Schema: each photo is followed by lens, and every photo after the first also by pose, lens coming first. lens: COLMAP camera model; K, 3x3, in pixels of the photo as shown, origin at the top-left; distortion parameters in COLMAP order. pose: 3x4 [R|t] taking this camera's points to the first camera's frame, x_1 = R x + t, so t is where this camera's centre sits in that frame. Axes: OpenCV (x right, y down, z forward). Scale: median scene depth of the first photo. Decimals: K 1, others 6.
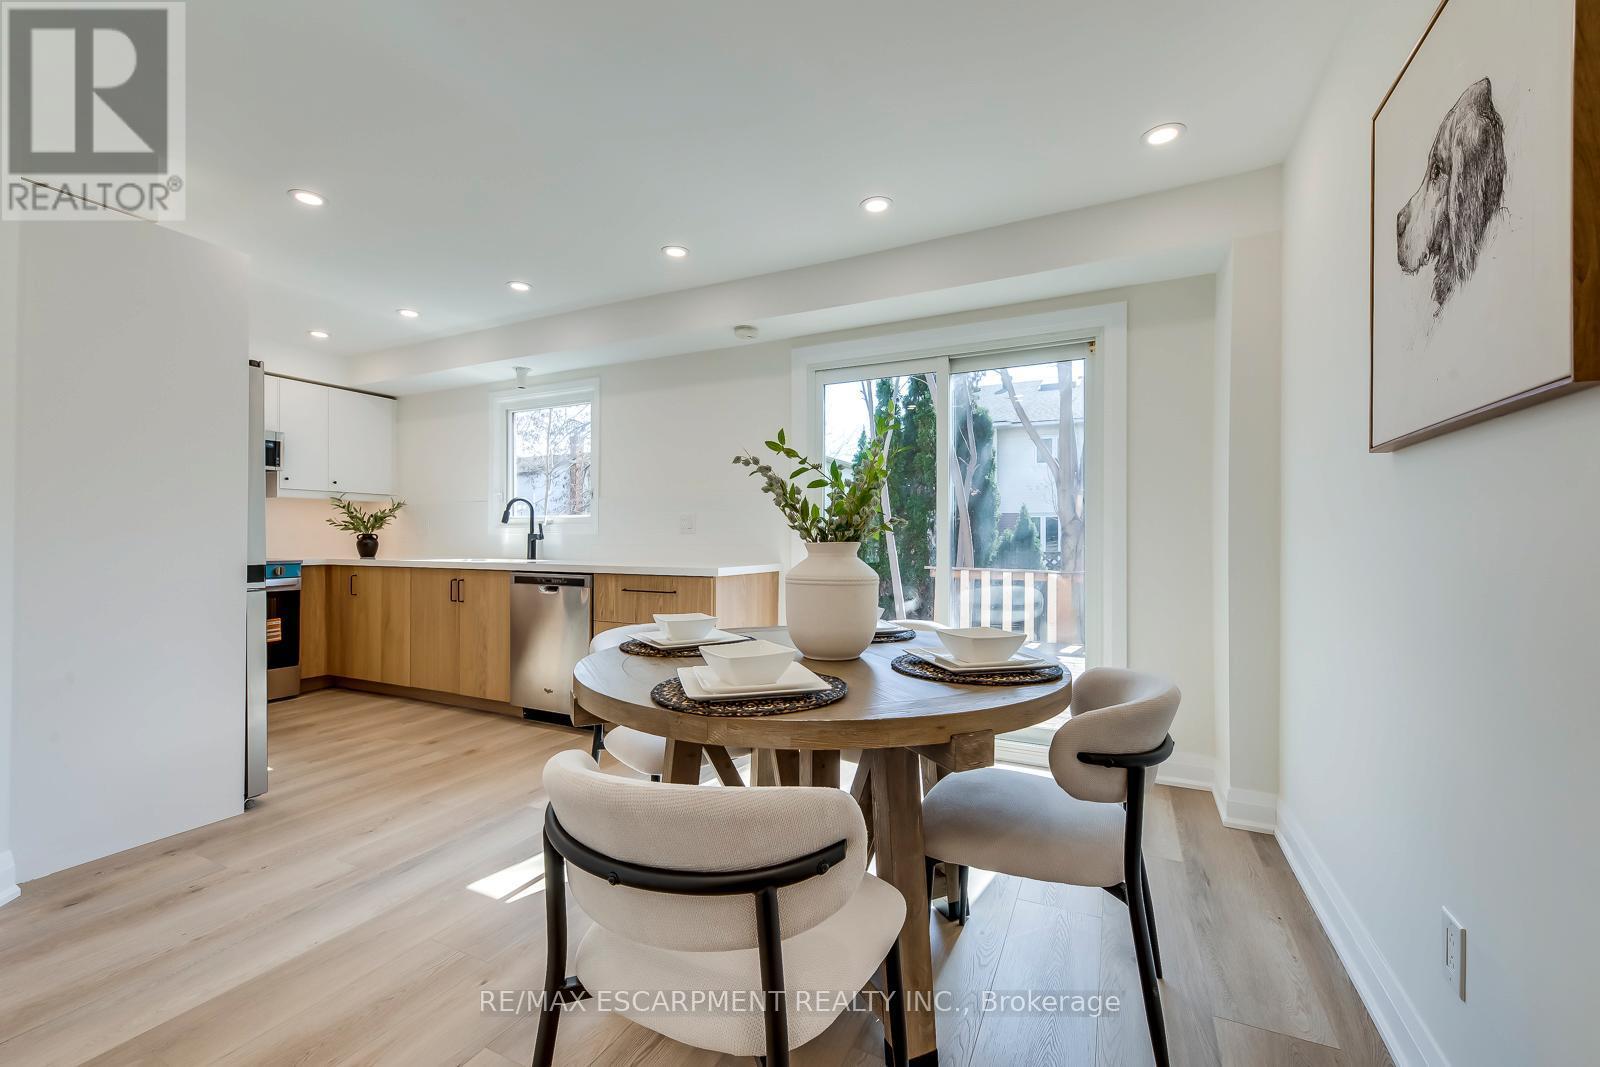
lens RADIAL K [[674.7, 0, 797.8], [0, 674.7, 536.4], [0, 0, 1]] dist [0.023207, 0.000089]
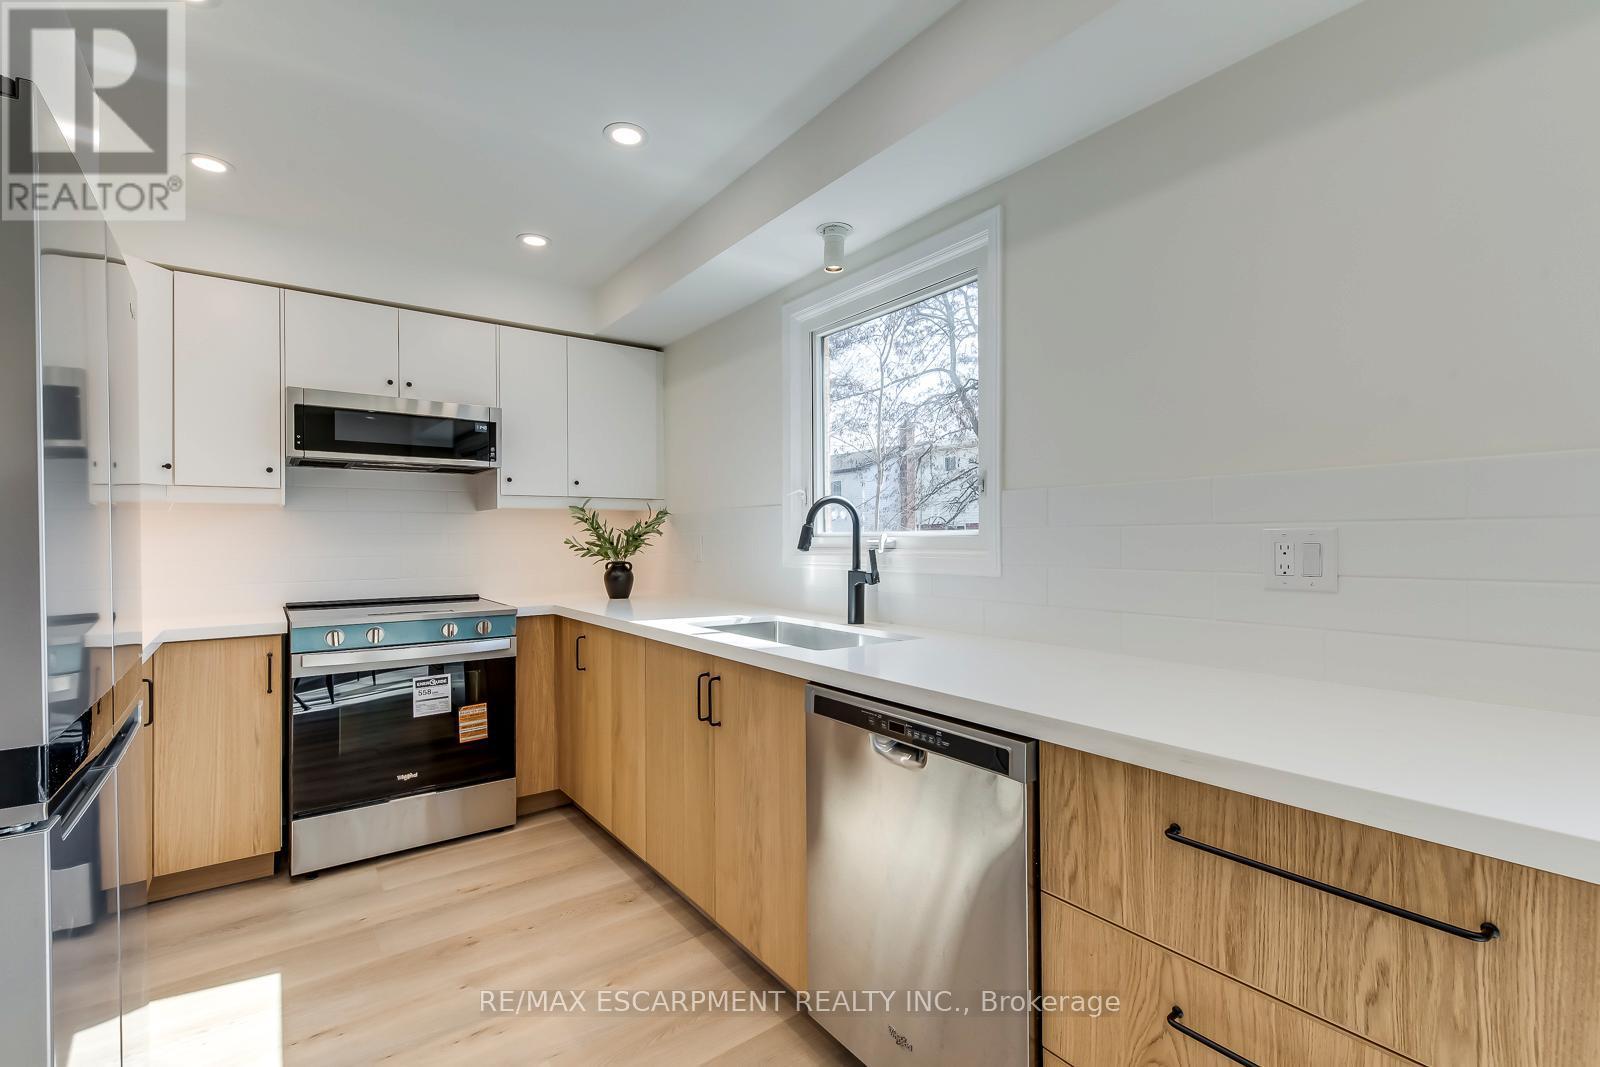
lens RADIAL K [[674.7, 0, 797.8], [0, 674.7, 536.4], [0, 0, 1]] dist [0.023207, 0.000089]
pose [[0.891966, -0.005064, -0.452073, -0.209796], [0.009124, 0.999935, 0.006801, -0.031977], [0.452010, -0.010191, 0.891955, 0.545864]]
